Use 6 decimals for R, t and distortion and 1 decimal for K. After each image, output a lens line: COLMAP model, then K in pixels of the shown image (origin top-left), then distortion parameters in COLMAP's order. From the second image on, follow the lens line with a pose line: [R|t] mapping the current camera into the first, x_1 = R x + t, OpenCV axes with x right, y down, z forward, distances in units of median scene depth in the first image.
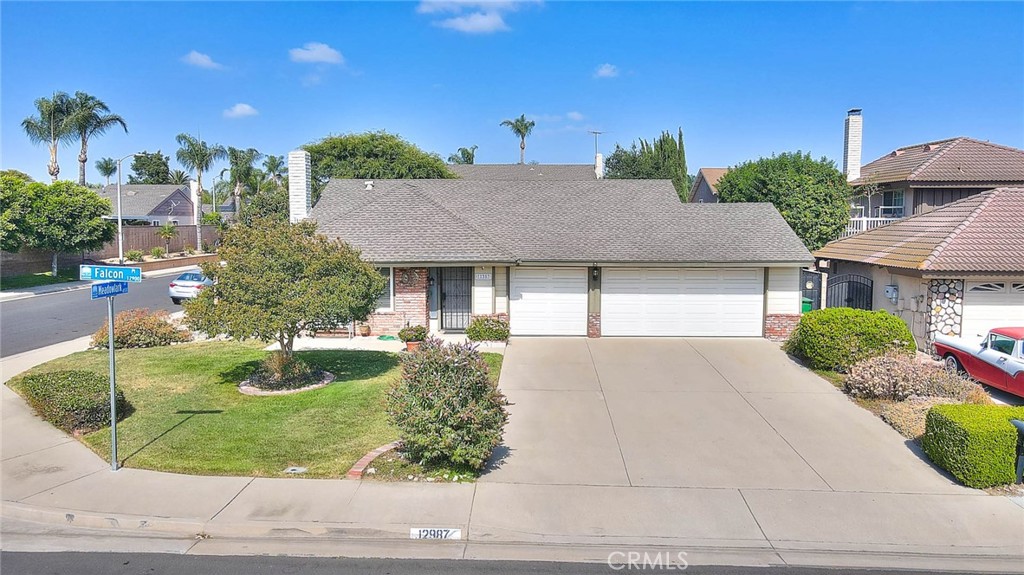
lens RADIAL K [[745.2, 0, 512.6], [0, 745.2, 315.7], [0, 0, 1]] dist [0.018383, 0.001961]
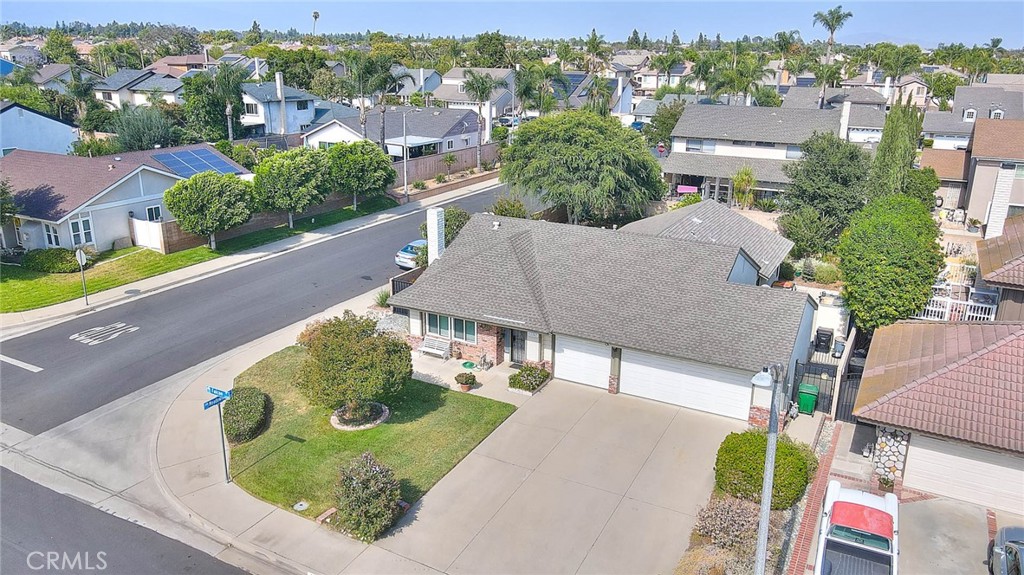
lens RADIAL K [[756.2, 0, 512.0], [0, 756.2, 287.5], [0, 0, 1]] dist [-0.001733, 0.000646]
pose [[0.891386, 0.140374, -0.430961, 0.480818], [-0.061853, 0.979611, 0.191146, -0.378445], [0.449006, -0.143728, 0.881894, -0.176123]]
